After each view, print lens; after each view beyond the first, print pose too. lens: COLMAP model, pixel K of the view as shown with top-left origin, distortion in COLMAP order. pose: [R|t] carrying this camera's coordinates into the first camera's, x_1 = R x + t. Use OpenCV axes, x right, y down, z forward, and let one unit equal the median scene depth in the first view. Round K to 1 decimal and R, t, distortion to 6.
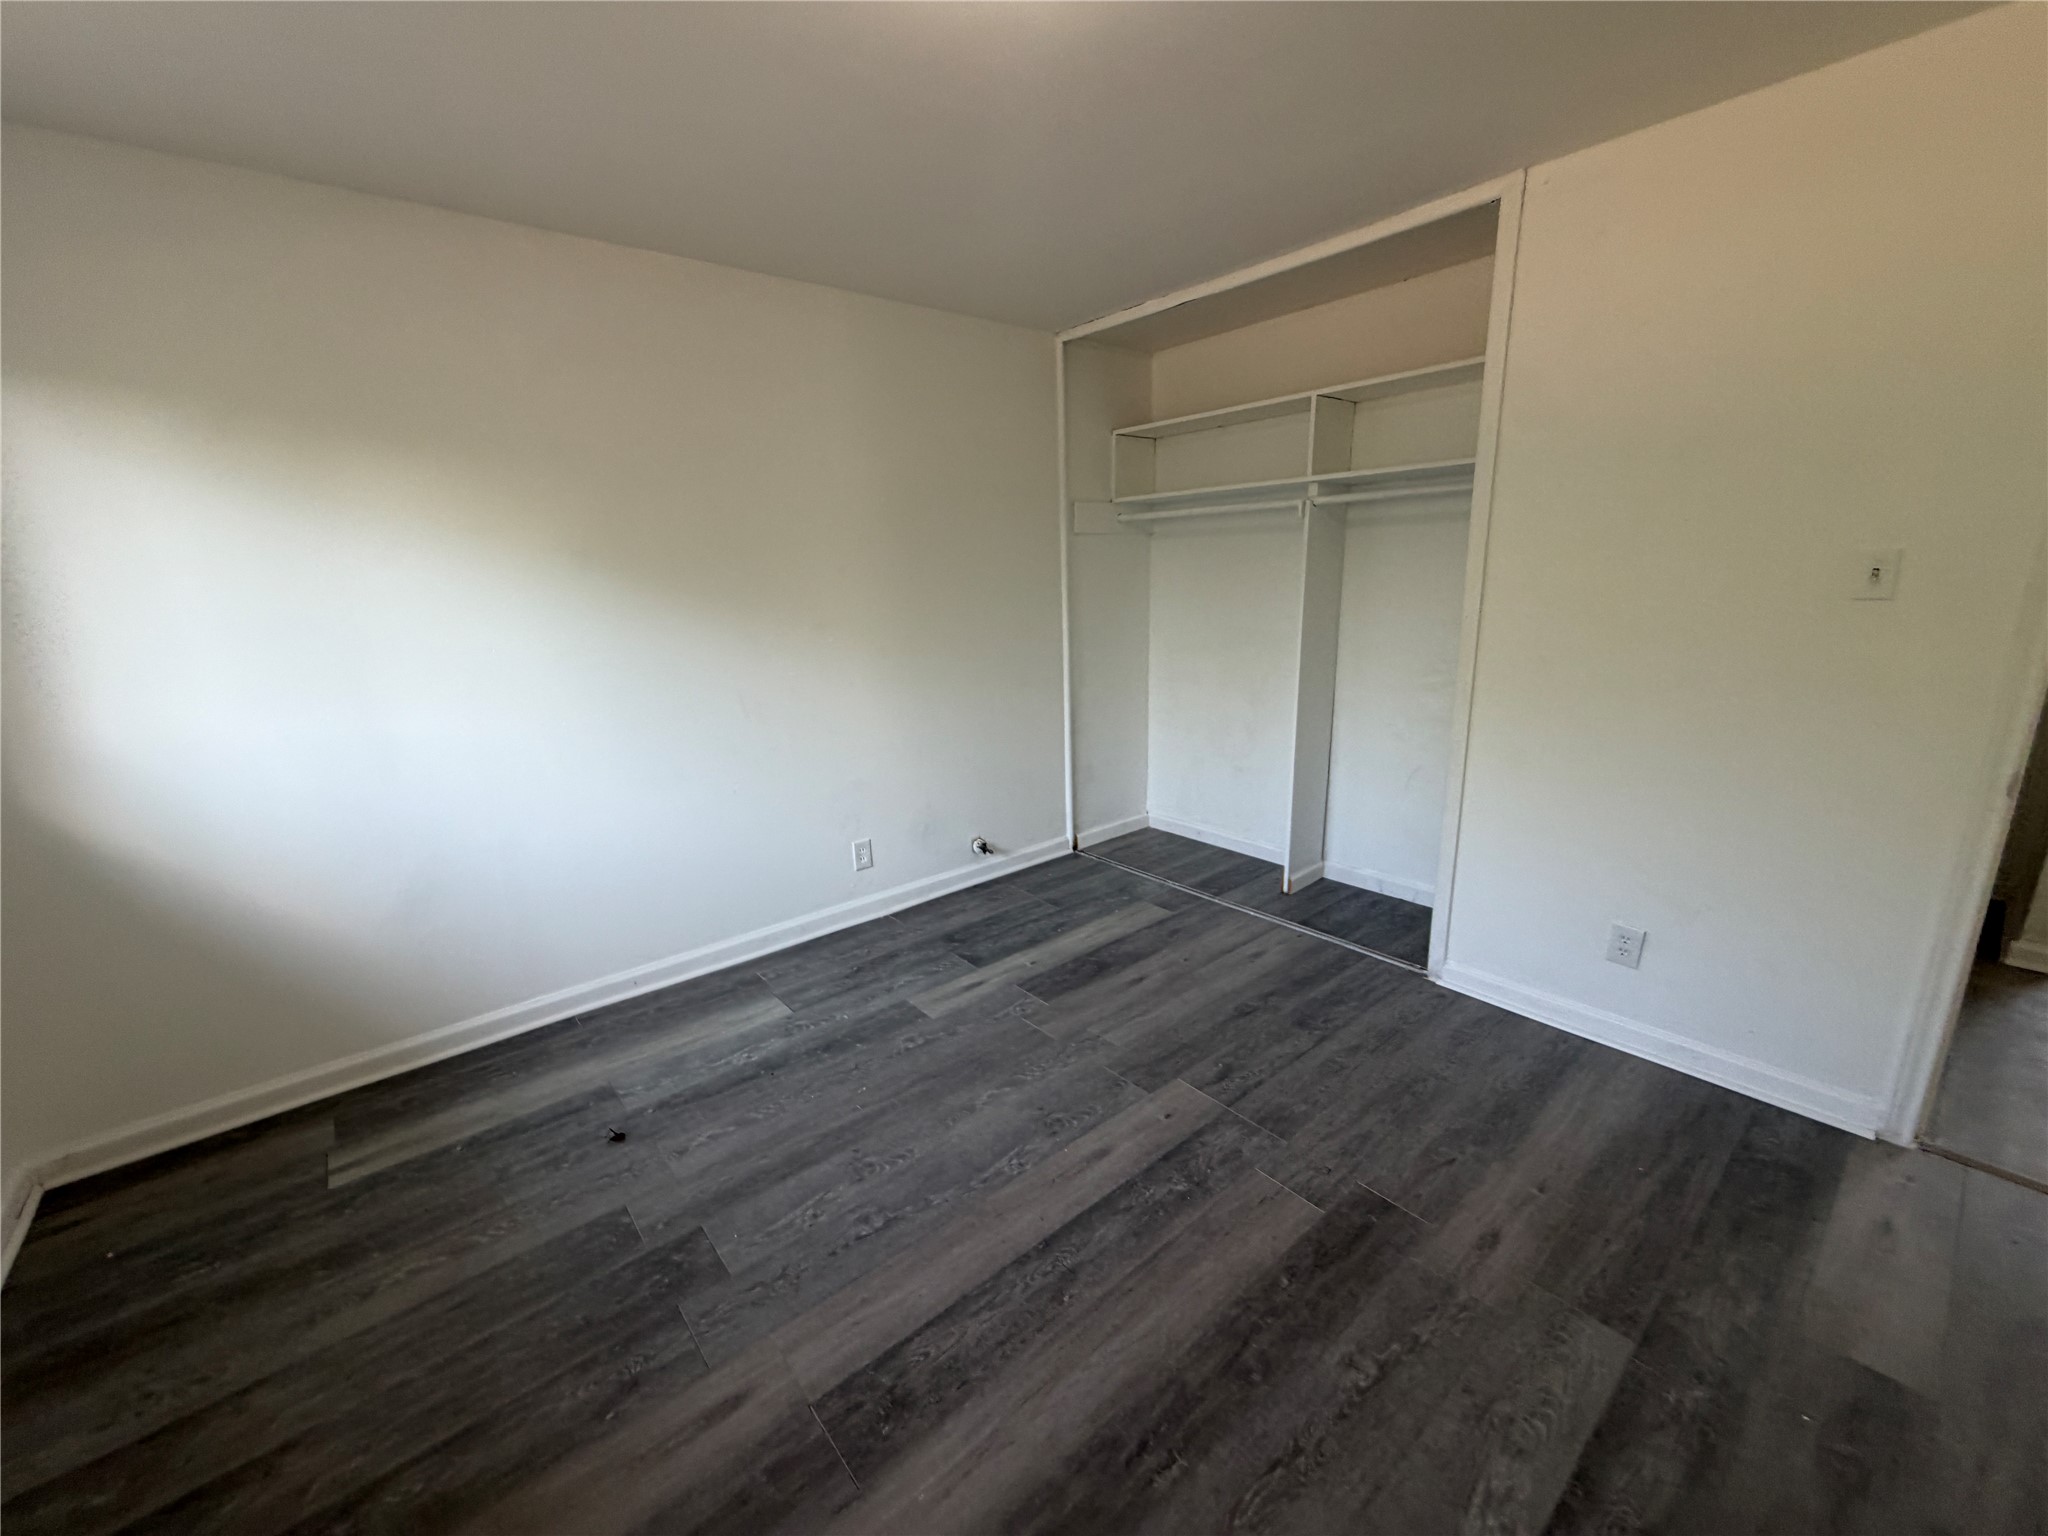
lens RADIAL K [[820.6, 0, 1024.0], [0, 820.6, 768.0], [0, 0, 1]] dist [-0.003242, -0.000115]
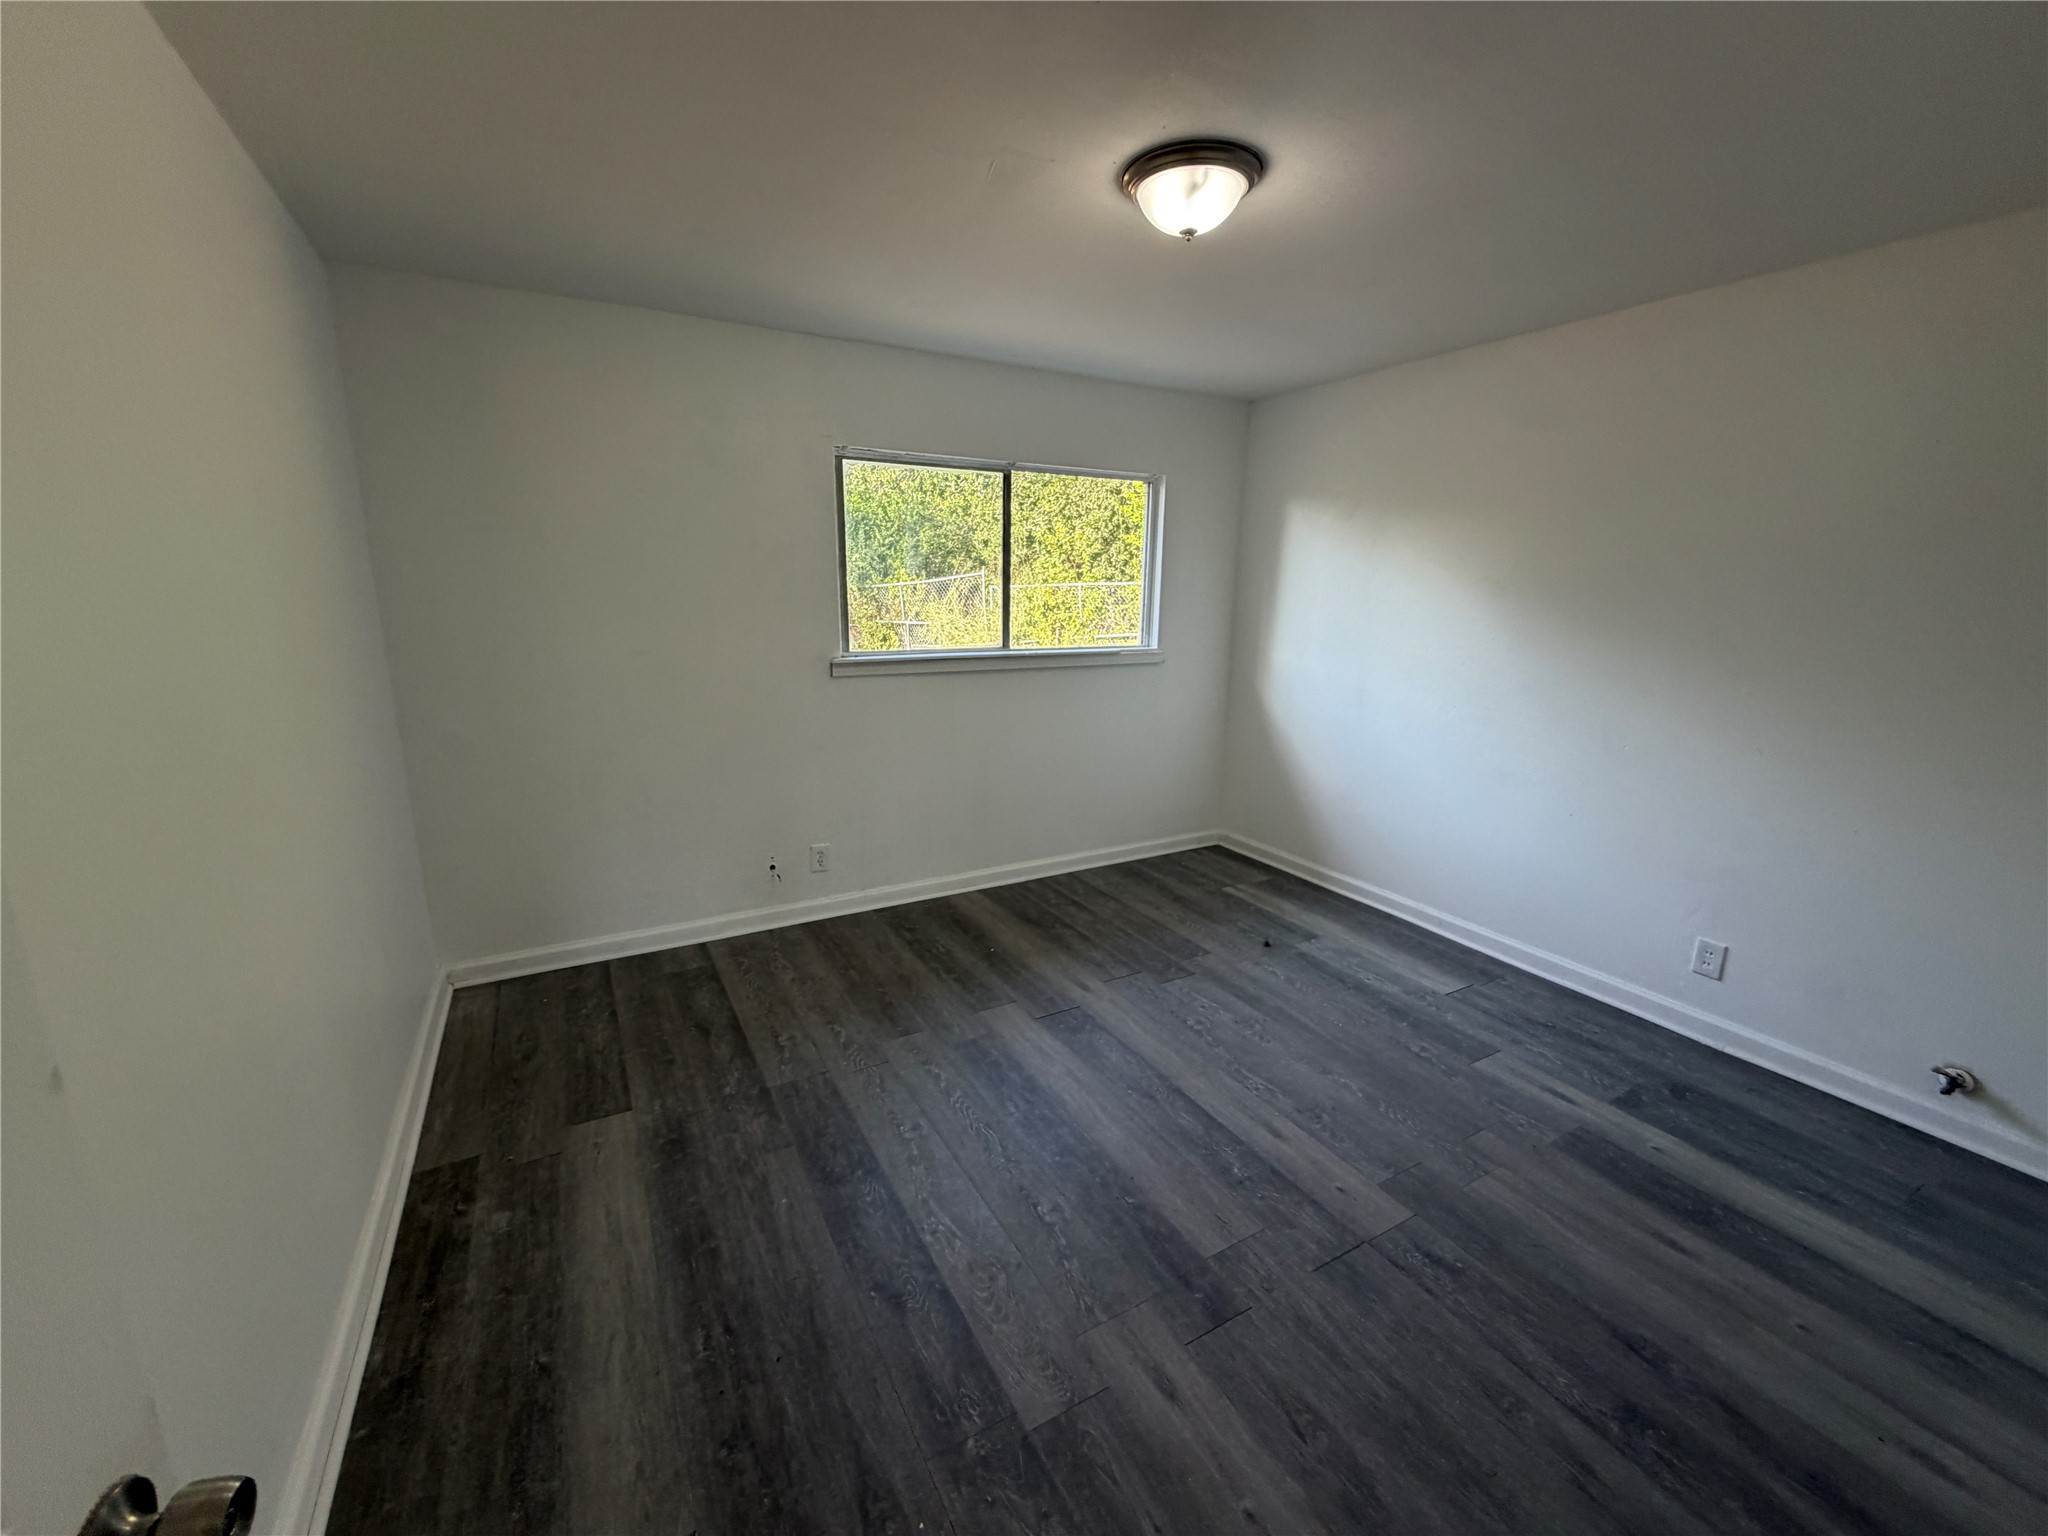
lens RADIAL K [[820.6, 0, 1024.0], [0, 820.6, 768.0], [0, 0, 1]] dist [-0.003242, -0.000115]
pose [[-0.187285, 0.246299, -0.950926, 0.953925], [-0.242591, 0.926474, 0.287744, -0.202576], [0.951879, 0.284576, -0.113764, 0.565191]]
